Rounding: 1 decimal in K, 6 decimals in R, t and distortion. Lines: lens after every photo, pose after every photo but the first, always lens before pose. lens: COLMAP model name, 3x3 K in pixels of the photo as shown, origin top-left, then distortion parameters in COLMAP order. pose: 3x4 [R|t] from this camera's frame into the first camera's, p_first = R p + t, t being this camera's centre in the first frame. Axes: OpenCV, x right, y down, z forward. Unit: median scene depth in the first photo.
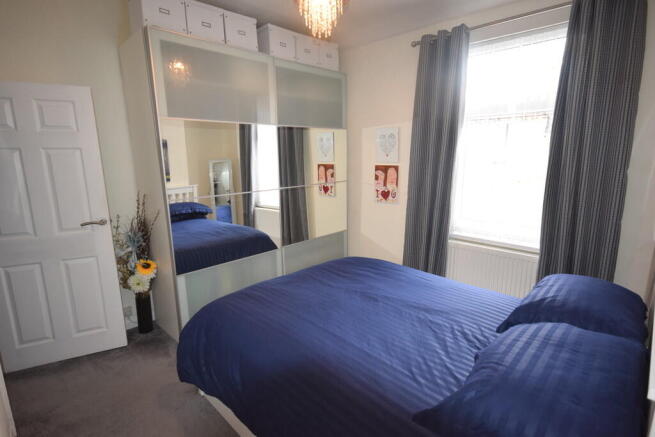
lens RADIAL K [[335.4, 0, 328.9], [0, 335.4, 218.9], [0, 0, 1]] dist [-0.000801, -0.000299]
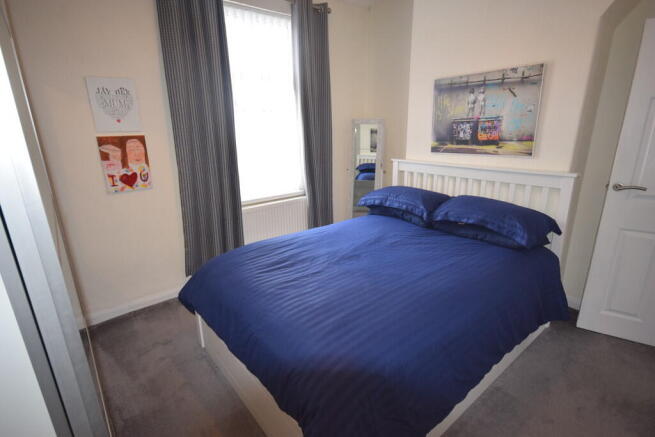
lens RADIAL K [[335.4, 0, 328.9], [0, 335.4, 218.9], [0, 0, 1]] dist [-0.000801, -0.000299]
pose [[0.074386, -0.268607, 0.960373, -0.491026], [0.203666, 0.946835, 0.249045, -0.085113], [-0.976210, 0.177070, 0.125138, 0.538947]]
